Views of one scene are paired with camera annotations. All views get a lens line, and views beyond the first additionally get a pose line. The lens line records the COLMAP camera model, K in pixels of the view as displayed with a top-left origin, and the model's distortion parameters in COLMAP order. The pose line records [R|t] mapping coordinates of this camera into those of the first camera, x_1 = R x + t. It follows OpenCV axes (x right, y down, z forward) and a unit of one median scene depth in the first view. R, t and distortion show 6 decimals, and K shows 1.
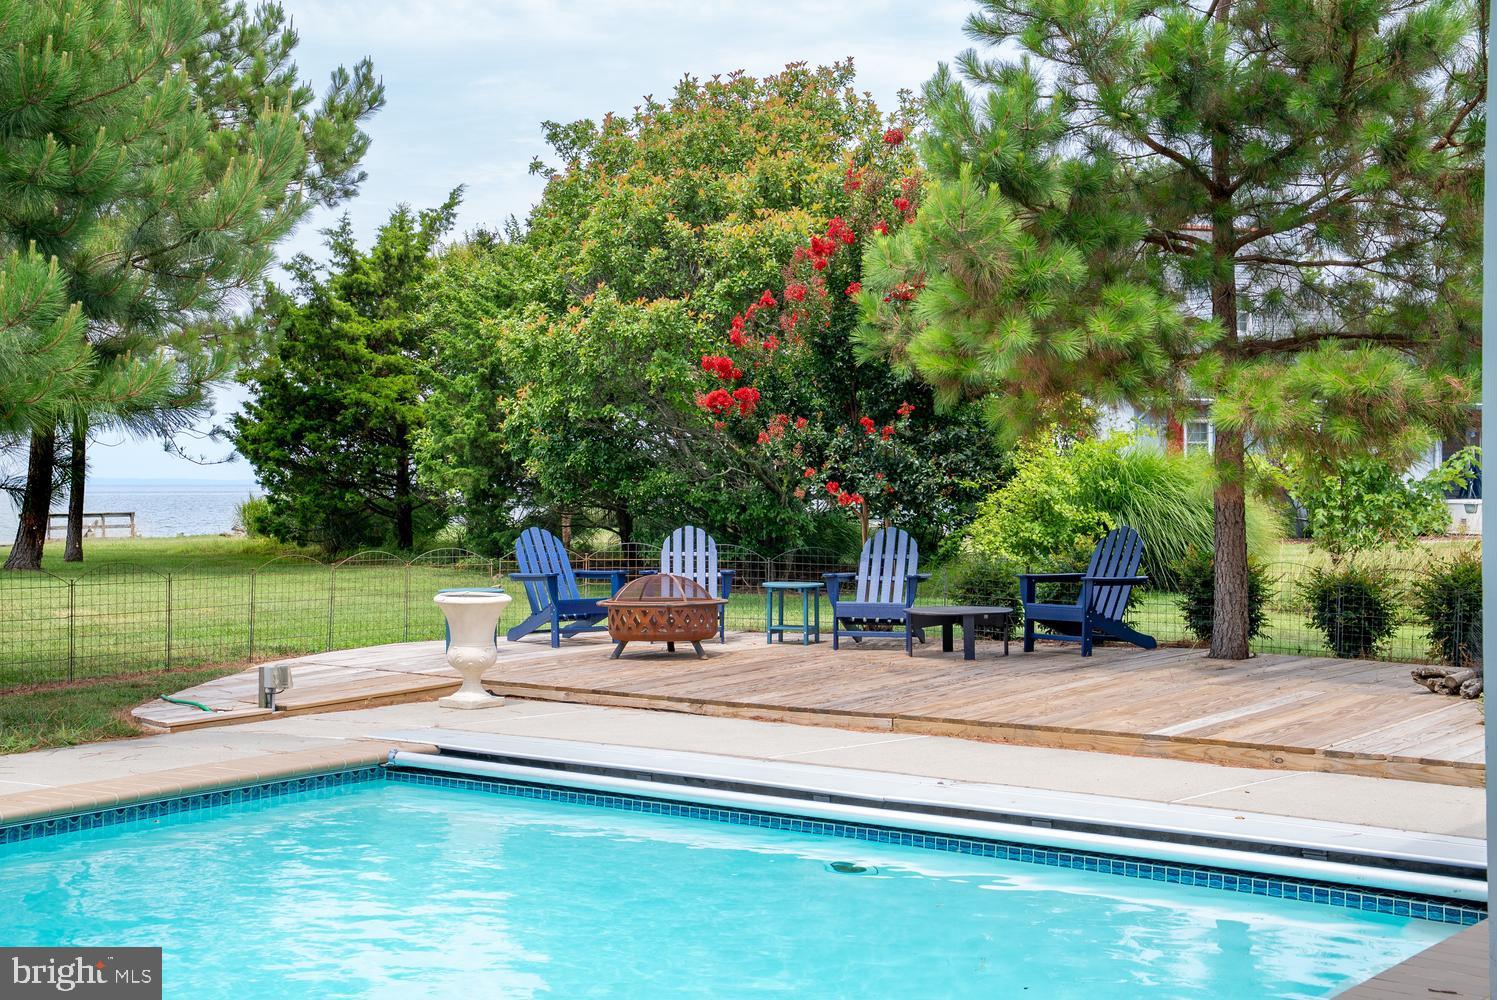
lens RADIAL K [[1957.0, 0, 748.7], [0, 1957.0, 473.3], [0, 0, 1]] dist [0.131054, 0.029244]
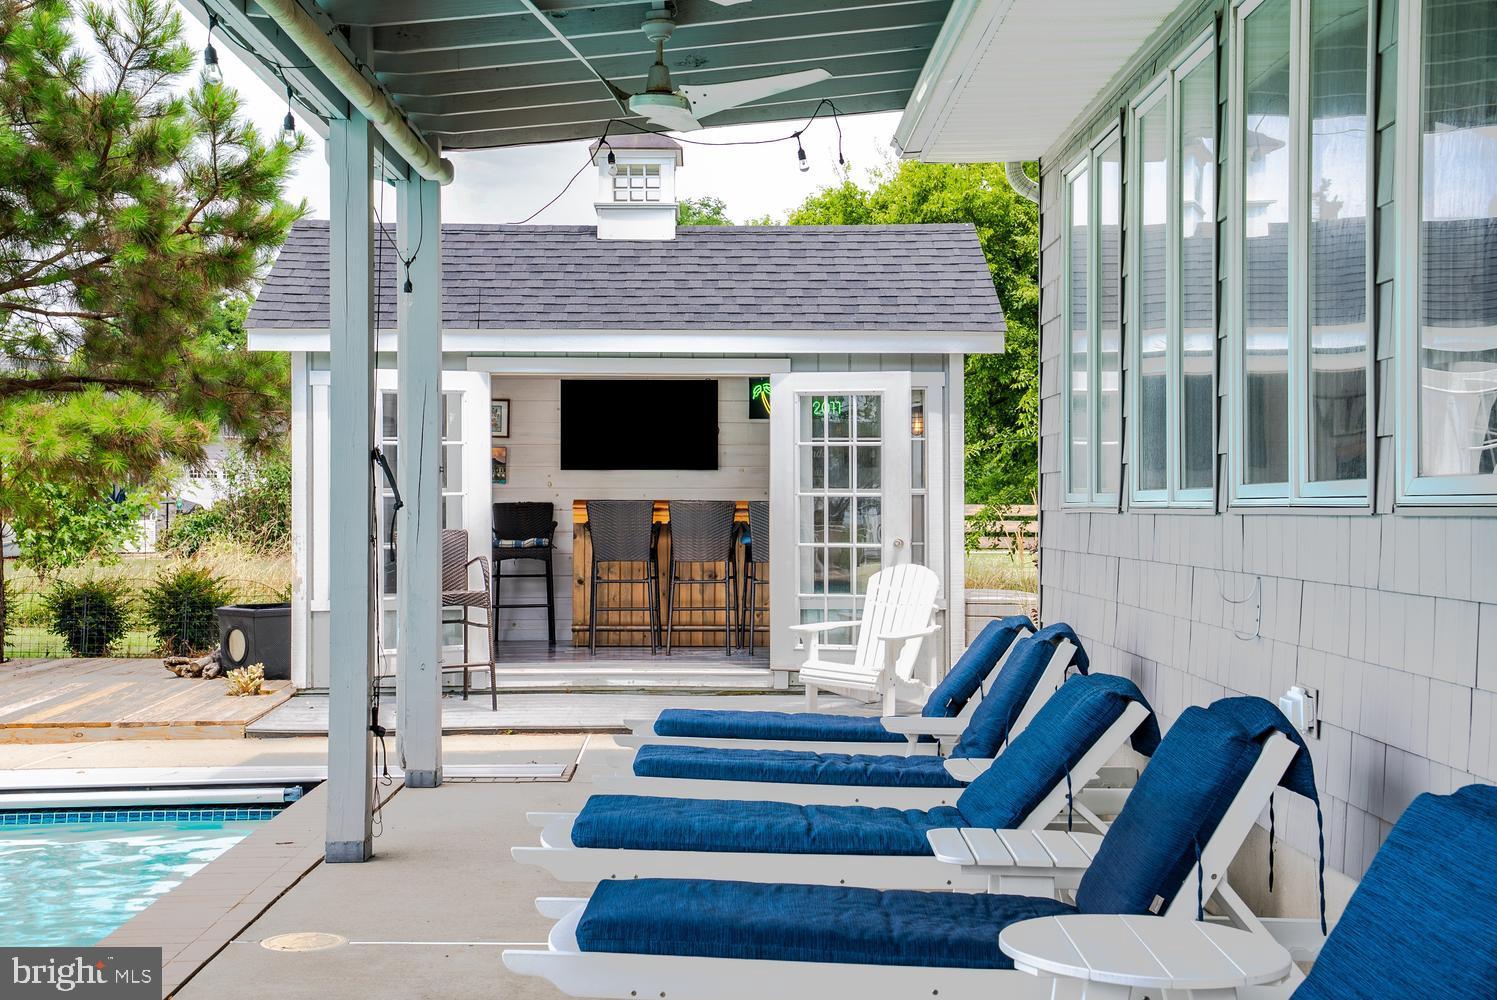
lens RADIAL K [[1957.0, 0, 748.7], [0, 1957.0, 473.3], [0, 0, 1]] dist [0.131054, 0.029244]
pose [[0.784027, 0.012426, 0.620603, -0.137577], [-0.005959, 0.999904, -0.012492, -0.002639], [-0.620698, 0.006097, 0.784026, -0.174625]]
